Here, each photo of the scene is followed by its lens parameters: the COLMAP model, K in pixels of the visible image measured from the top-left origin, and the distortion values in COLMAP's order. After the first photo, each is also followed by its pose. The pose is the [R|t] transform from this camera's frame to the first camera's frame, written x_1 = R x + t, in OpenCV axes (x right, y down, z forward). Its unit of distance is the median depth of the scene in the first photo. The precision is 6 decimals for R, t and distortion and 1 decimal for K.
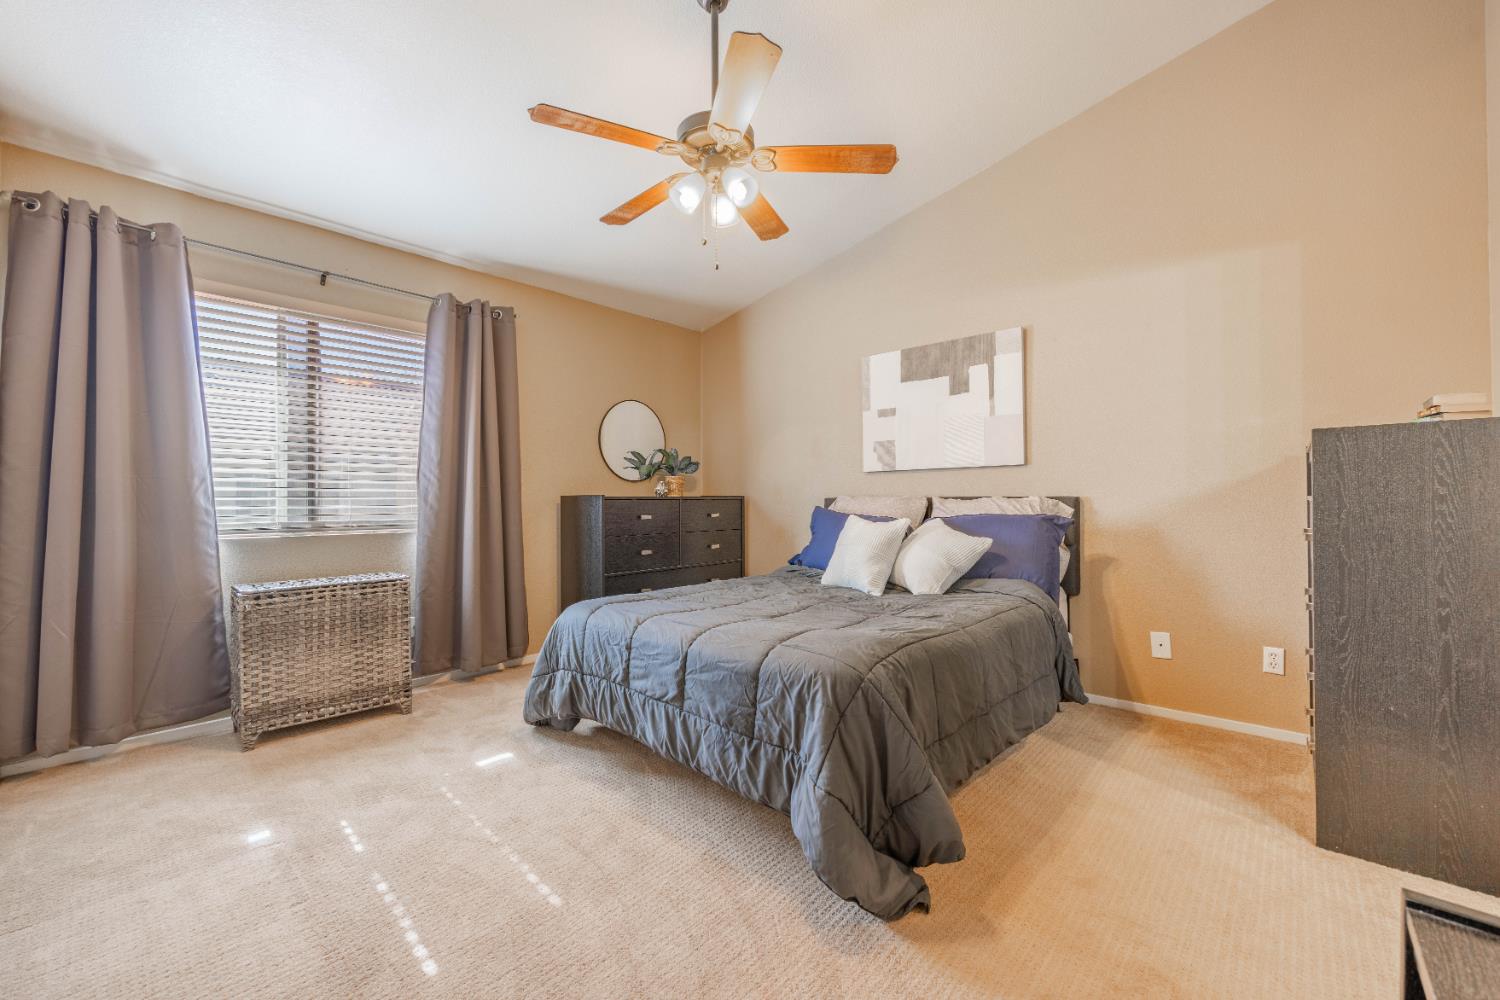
lens RADIAL K [[596.1, 0, 746.6], [0, 596.1, 497.4], [0, 0, 1]] dist [-0.001858, -0.000161]
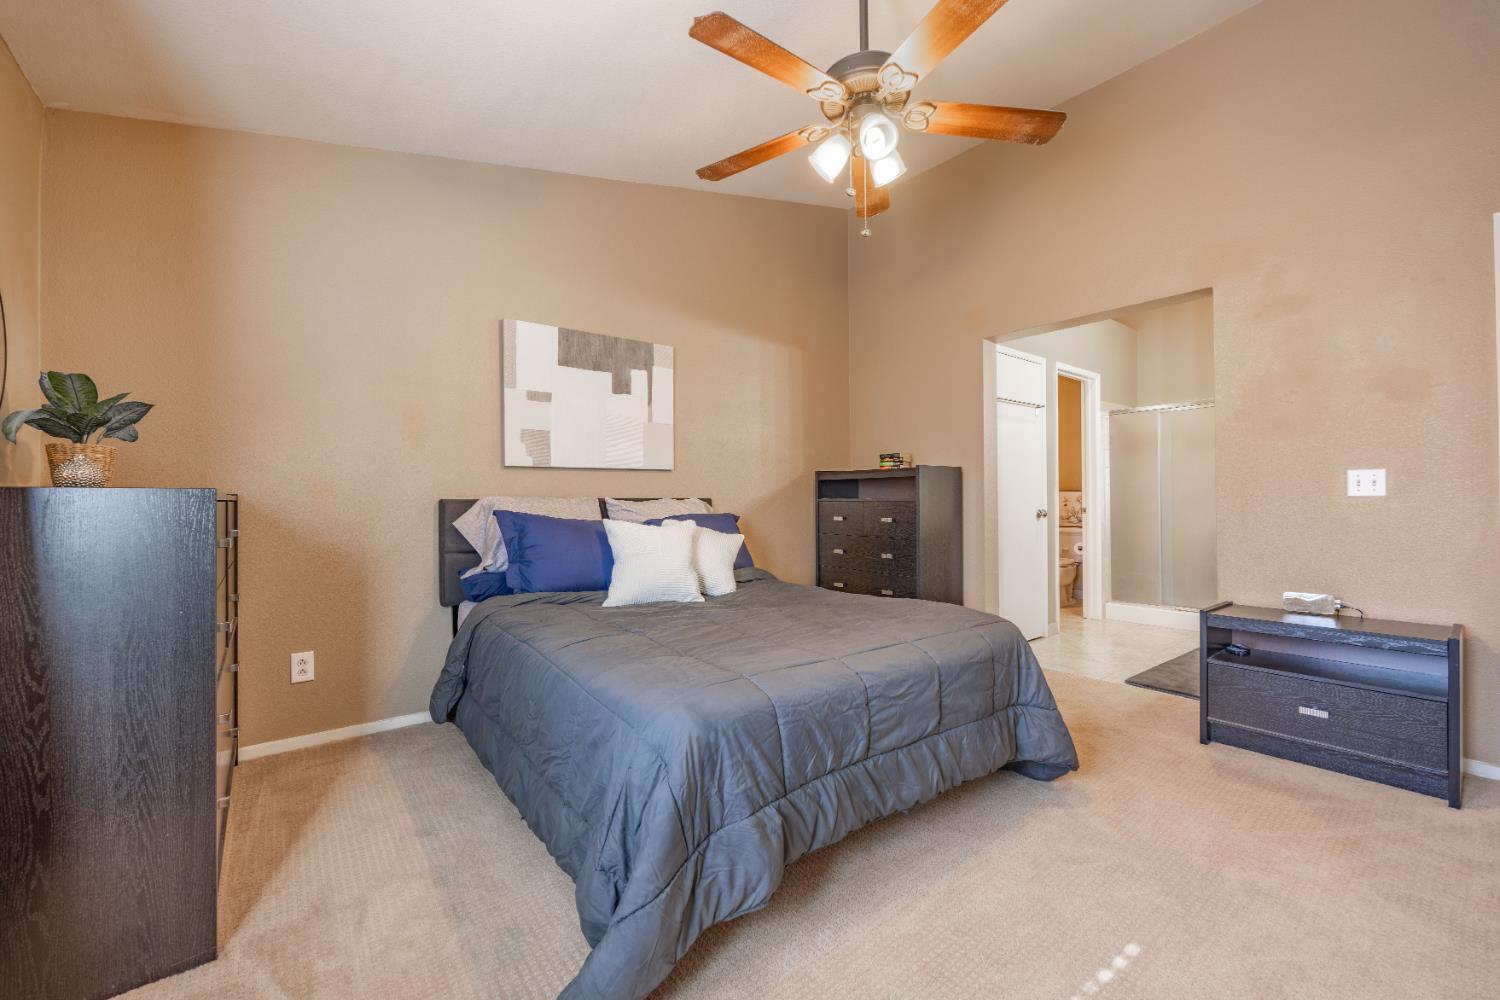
lens RADIAL K [[588.5, 0, 750.0], [0, 588.5, 500.0], [0, 0, 1]] dist [0.001516, 0.000074]
pose [[0.164083, 0.012409, 0.986369, -0.553605], [0.014719, 0.999779, -0.015026, 0.017914], [-0.986337, 0.016984, 0.163864, 0.628615]]
